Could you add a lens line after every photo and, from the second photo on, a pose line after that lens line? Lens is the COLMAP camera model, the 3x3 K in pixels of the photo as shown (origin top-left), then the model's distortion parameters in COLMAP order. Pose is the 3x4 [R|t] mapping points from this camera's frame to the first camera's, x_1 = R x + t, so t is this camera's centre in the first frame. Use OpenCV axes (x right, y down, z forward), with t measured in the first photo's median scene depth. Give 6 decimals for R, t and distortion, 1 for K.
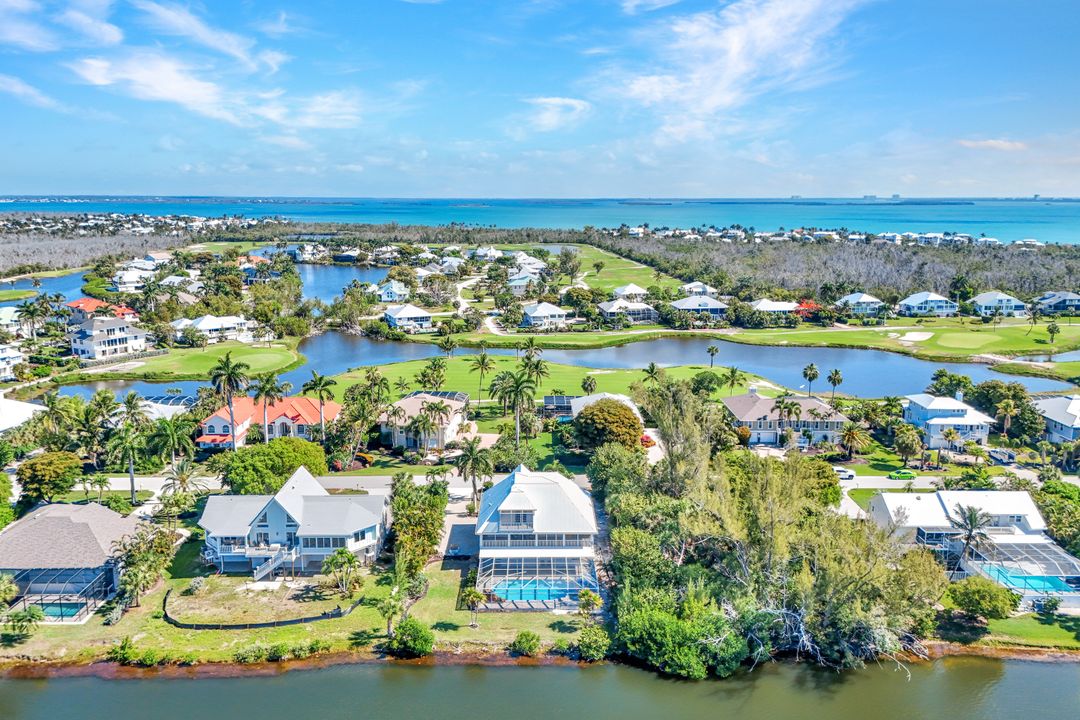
lens RADIAL K [[791.1, 0, 539.0], [0, 791.1, 409.9], [0, 0, 1]] dist [0.081132, -0.081067]
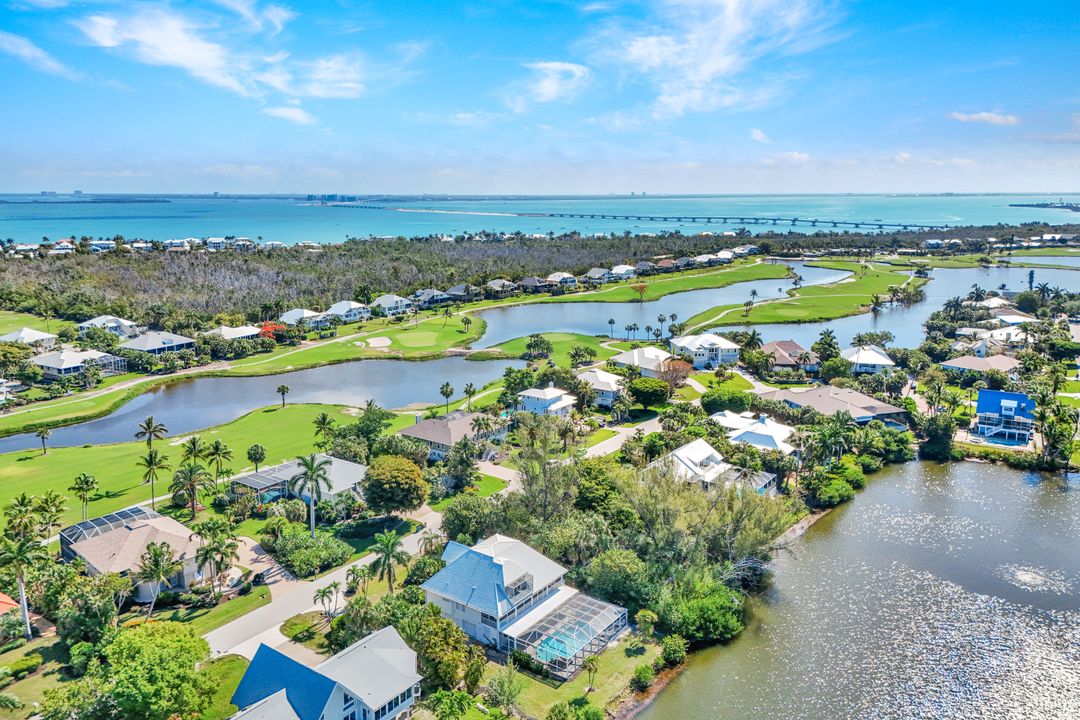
lens RADIAL K [[791.1, 0, 539.0], [0, 791.1, 409.9], [0, 0, 1]] dist [0.081132, -0.081067]
pose [[0.594312, -0.222291, 0.772903, -0.307419], [0.216306, 0.969811, 0.112598, -0.079304], [-0.774600, 0.100266, 0.624454, 0.127001]]
